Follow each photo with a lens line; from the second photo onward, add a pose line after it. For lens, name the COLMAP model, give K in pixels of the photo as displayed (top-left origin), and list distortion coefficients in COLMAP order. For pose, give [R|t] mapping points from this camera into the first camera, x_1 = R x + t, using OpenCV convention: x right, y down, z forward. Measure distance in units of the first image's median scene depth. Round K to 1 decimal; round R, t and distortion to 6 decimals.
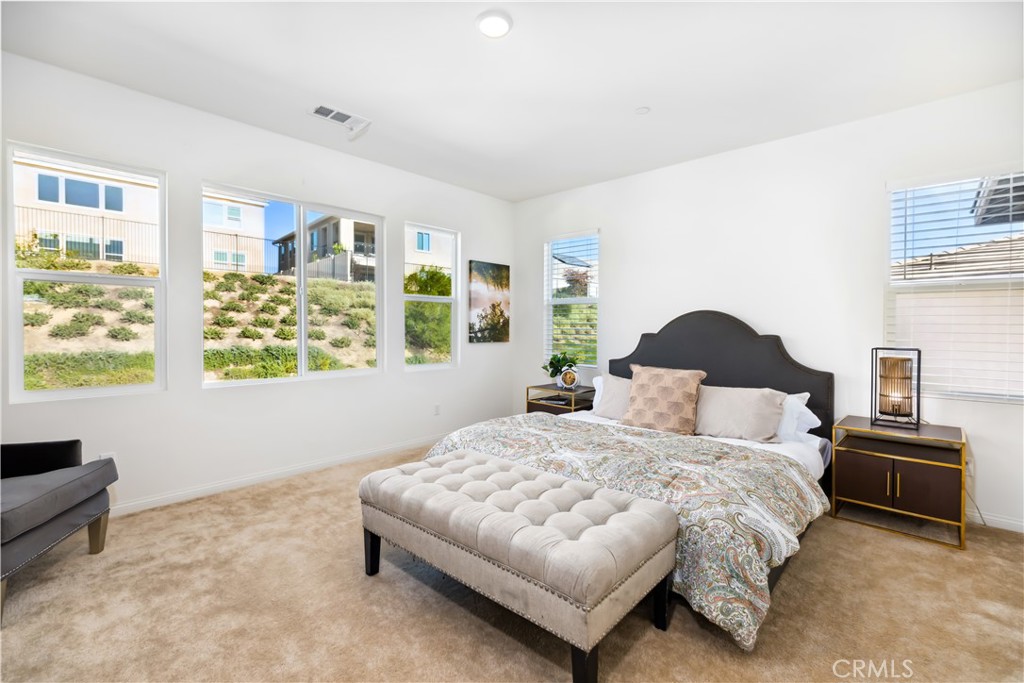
lens RADIAL K [[467.4, 0, 506.5], [0, 467.4, 333.2], [0, 0, 1]] dist [0.003602, 0.000339]
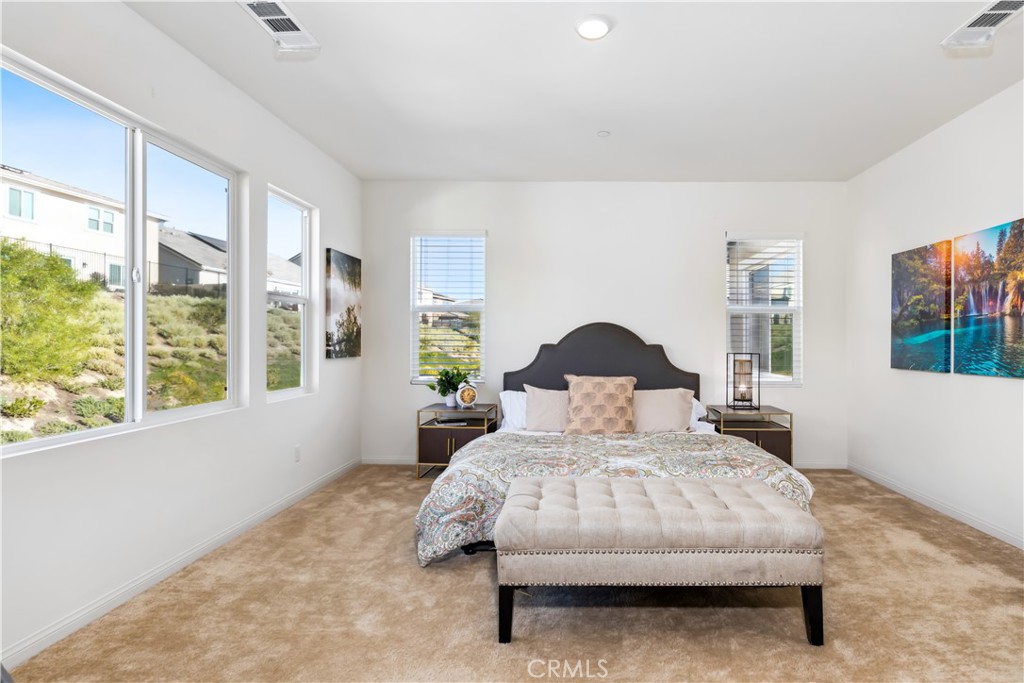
lens RADIAL K [[539.4, 0, 583.0], [0, 539.4, 338.4], [0, 0, 1]] dist [0.001038, 0.000512]
pose [[0.727568, -0.000466, 0.686036, -0.406194], [0.009445, 0.999912, -0.009337, -0.000419], [-0.685971, 0.013273, 0.727508, 0.105624]]
